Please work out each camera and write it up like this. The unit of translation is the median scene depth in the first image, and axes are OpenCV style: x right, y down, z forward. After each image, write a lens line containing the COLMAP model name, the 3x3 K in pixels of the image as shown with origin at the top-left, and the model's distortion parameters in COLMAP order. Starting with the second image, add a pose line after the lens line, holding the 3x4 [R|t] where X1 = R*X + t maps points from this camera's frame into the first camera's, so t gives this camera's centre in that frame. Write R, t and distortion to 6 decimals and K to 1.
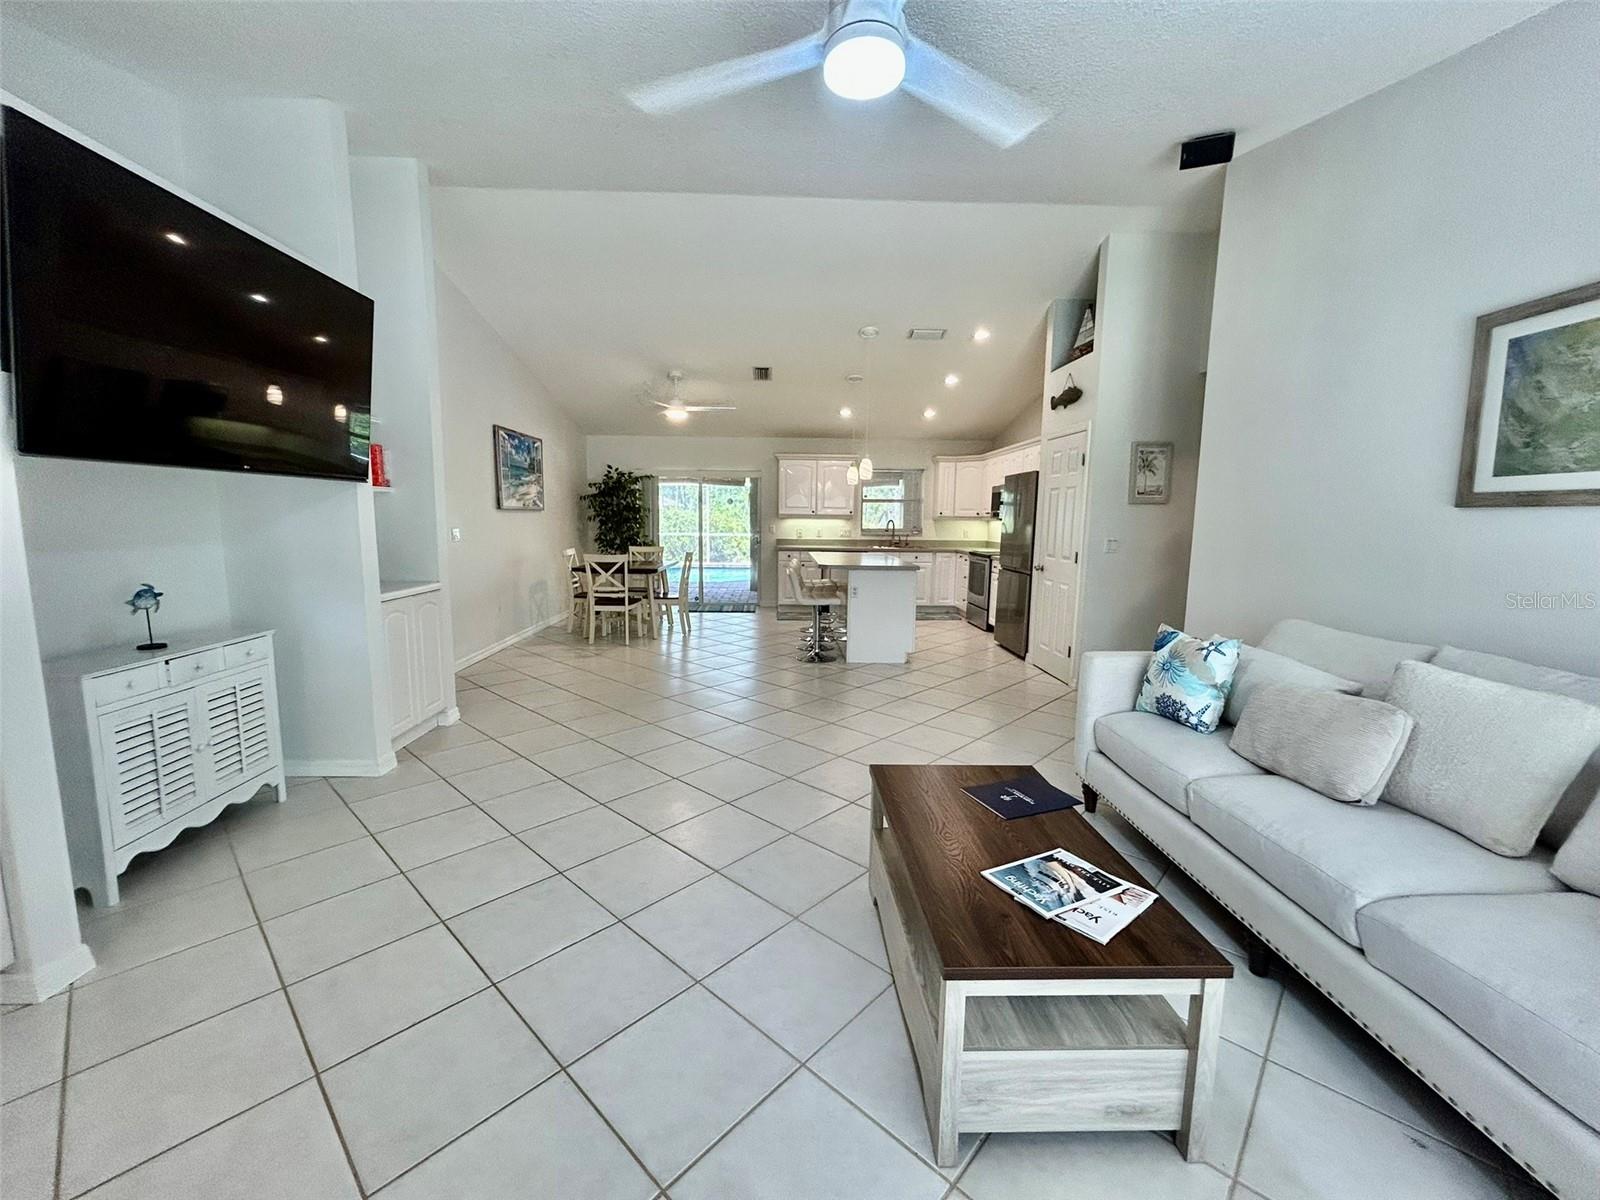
lens RADIAL K [[648.6, 0, 793.8], [0, 648.6, 609.4], [0, 0, 1]] dist [-0.001246, 0.001288]
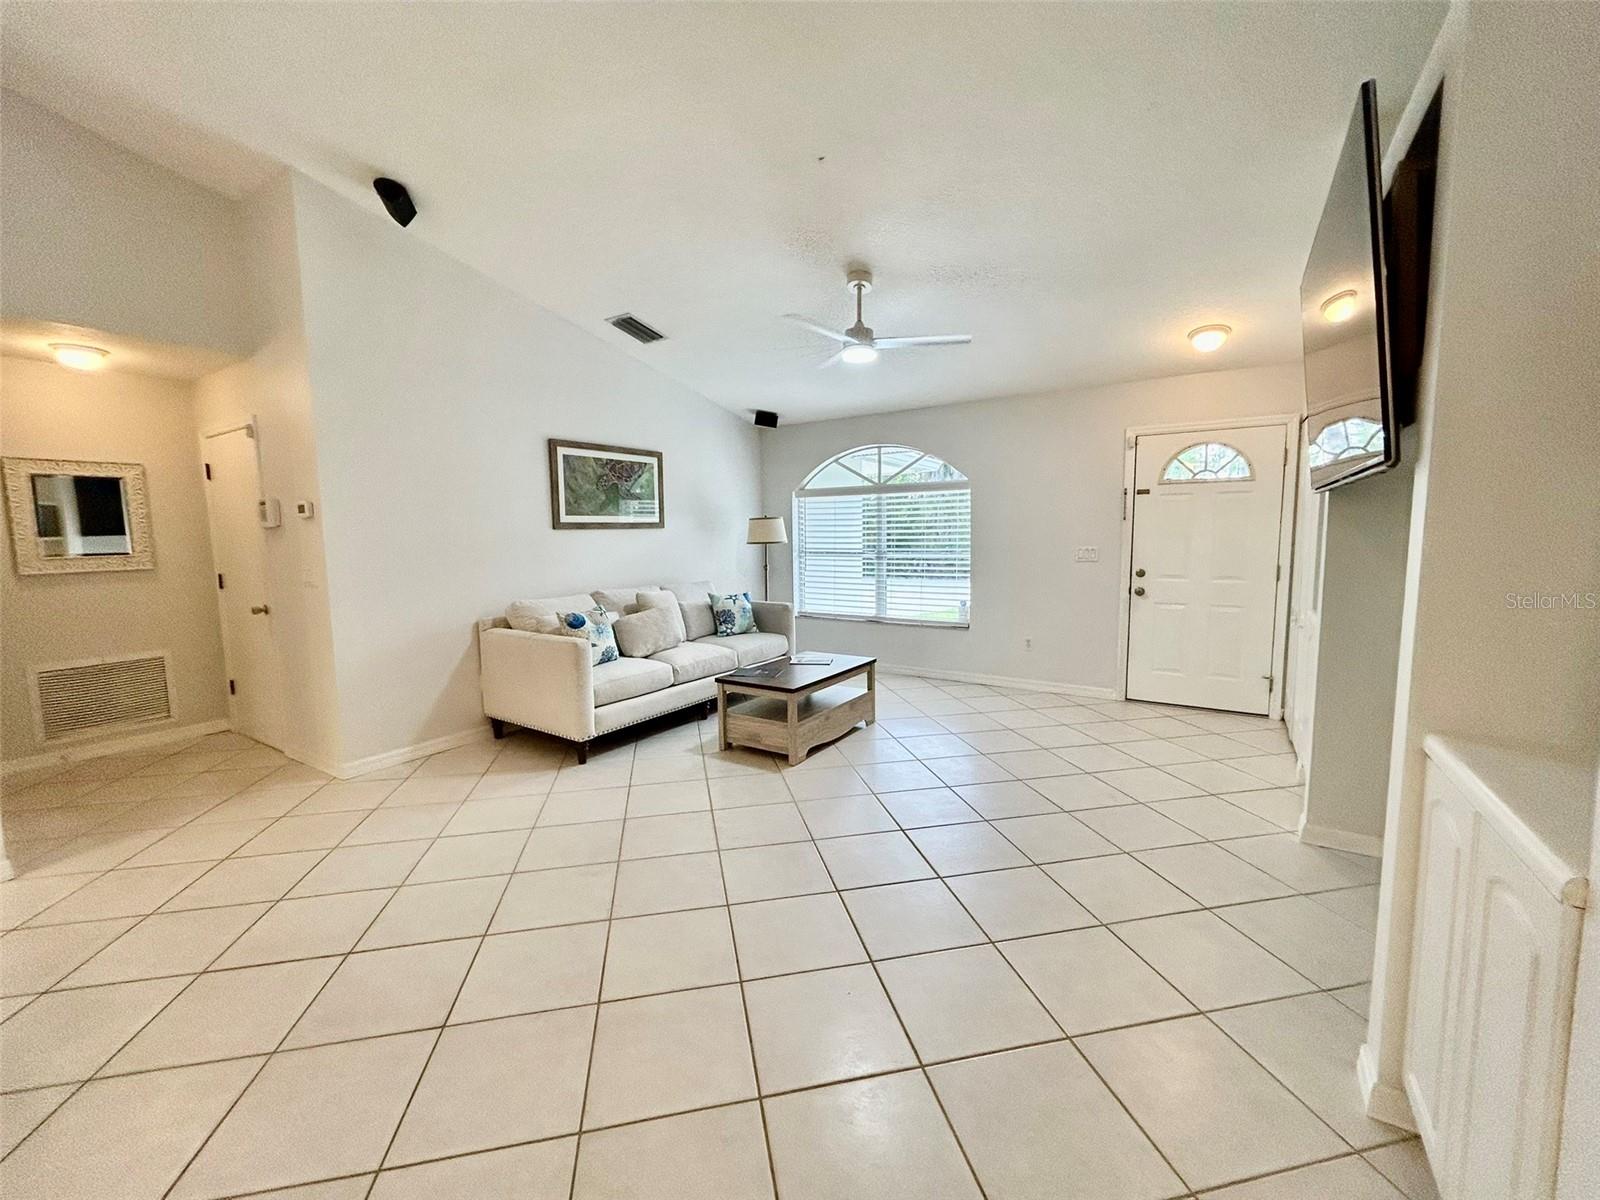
lens RADIAL K [[648.6, 0, 798.1], [0, 648.6, 601.8], [0, 0, 1]] dist [-0.001246, 0.001288]
pose [[-0.817250, -0.061194, 0.573024, -0.206499], [0.087309, 0.969720, 0.228078, -0.086585], [-0.569630, 0.236427, -0.787162, 0.577456]]
